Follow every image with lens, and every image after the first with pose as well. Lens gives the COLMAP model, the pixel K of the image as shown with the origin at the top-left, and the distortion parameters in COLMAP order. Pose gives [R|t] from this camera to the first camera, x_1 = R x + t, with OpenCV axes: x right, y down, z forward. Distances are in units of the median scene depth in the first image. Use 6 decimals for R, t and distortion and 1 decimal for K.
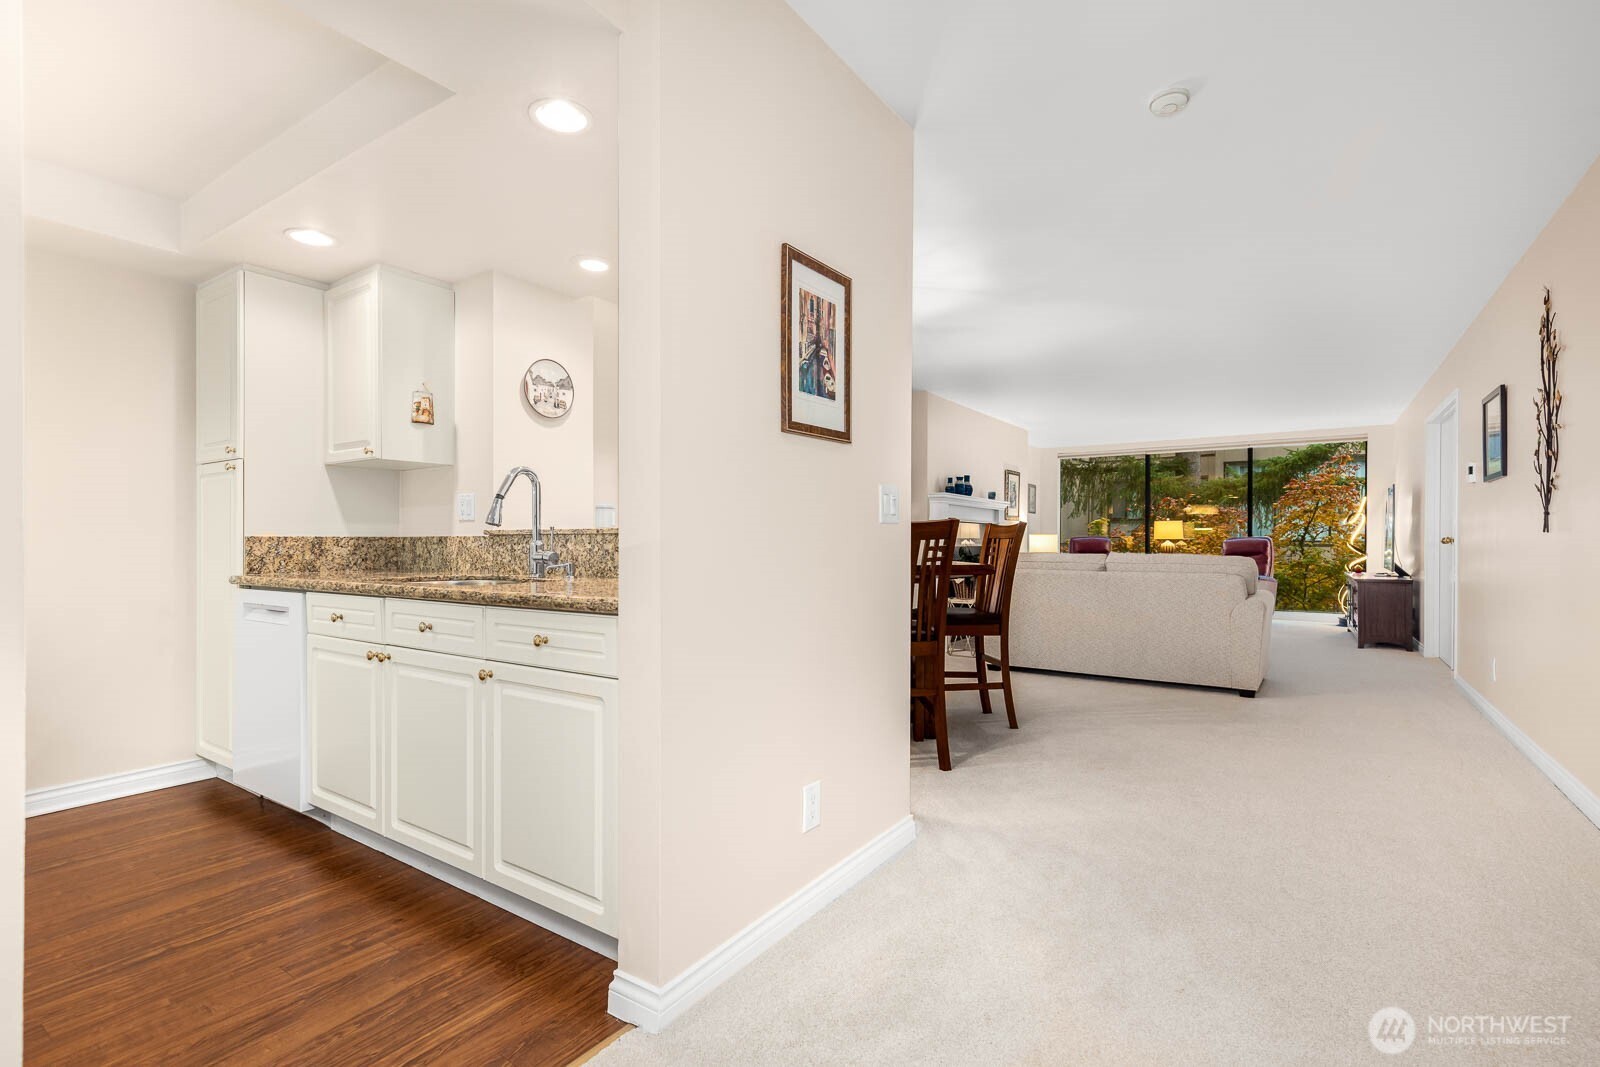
lens RADIAL K [[716.7, 0, 810.4], [0, 716.7, 539.2], [0, 0, 1]] dist [0.003171, -0.001549]
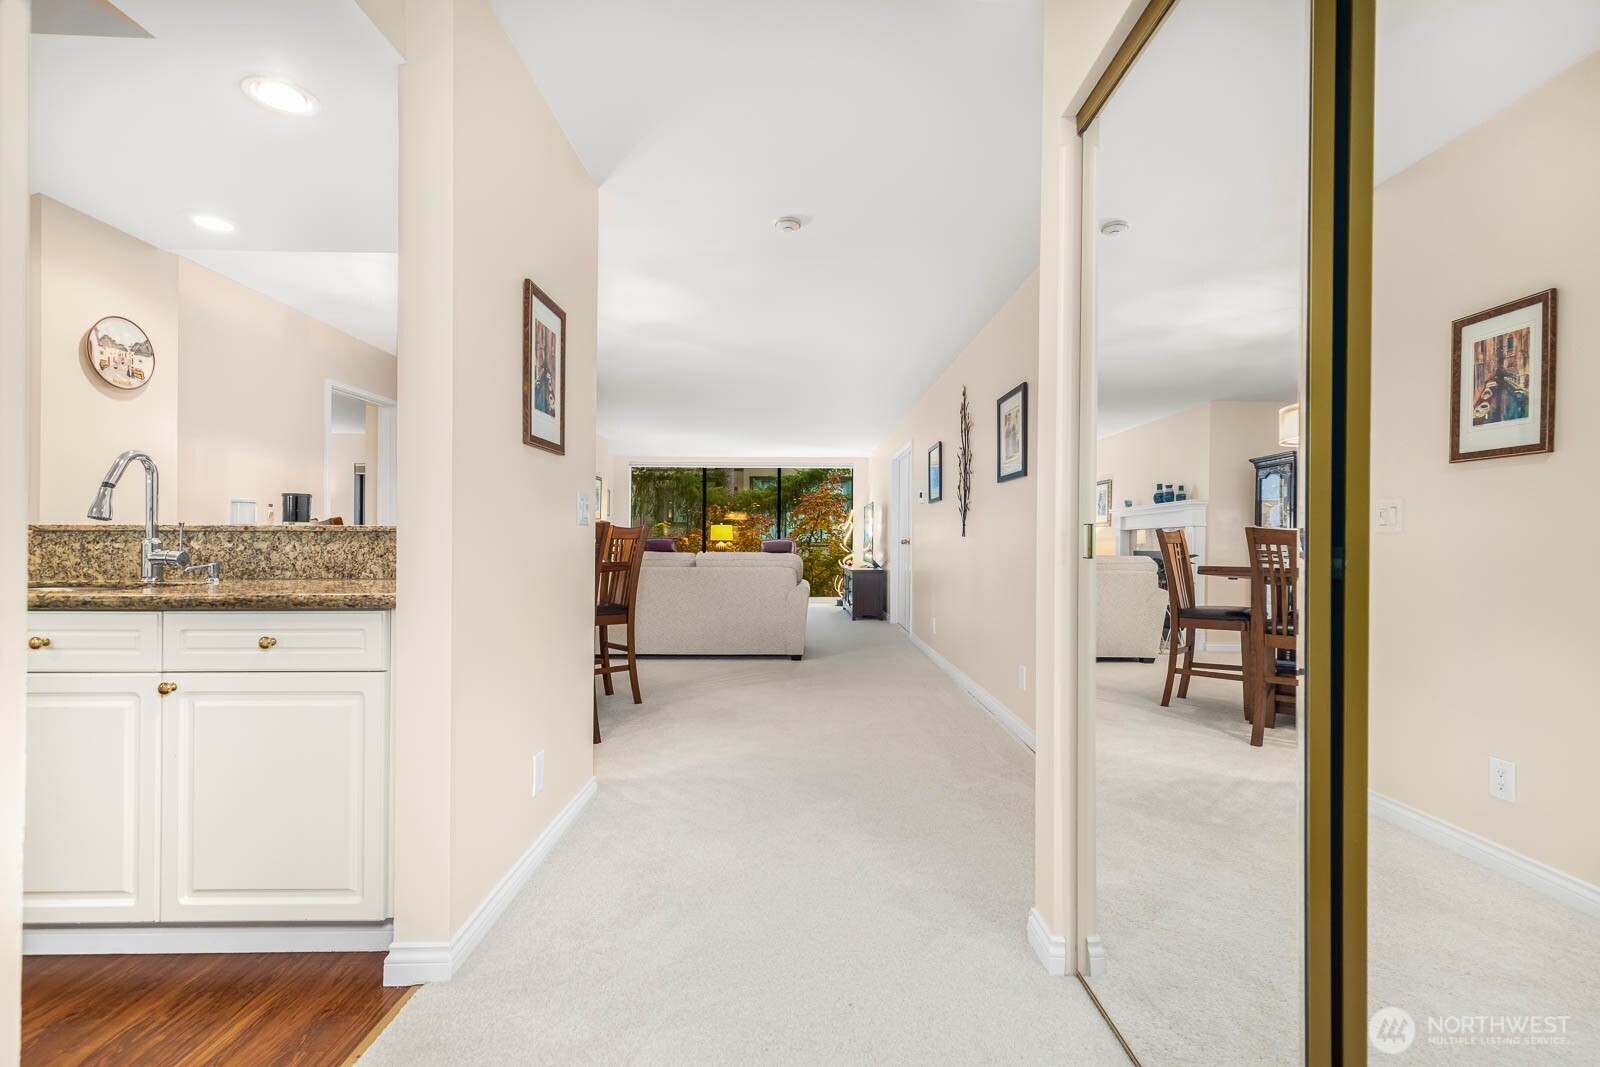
lens RADIAL K [[716.7, 0, 802.4], [0, 716.7, 538.7], [0, 0, 1]] dist [0.003171, -0.001549]
pose [[0.818344, 0.004594, 0.574711, -0.197732], [-0.003092, 0.999989, -0.003591, 0.002351], [-0.574721, 0.001162, 0.818349, -0.112129]]
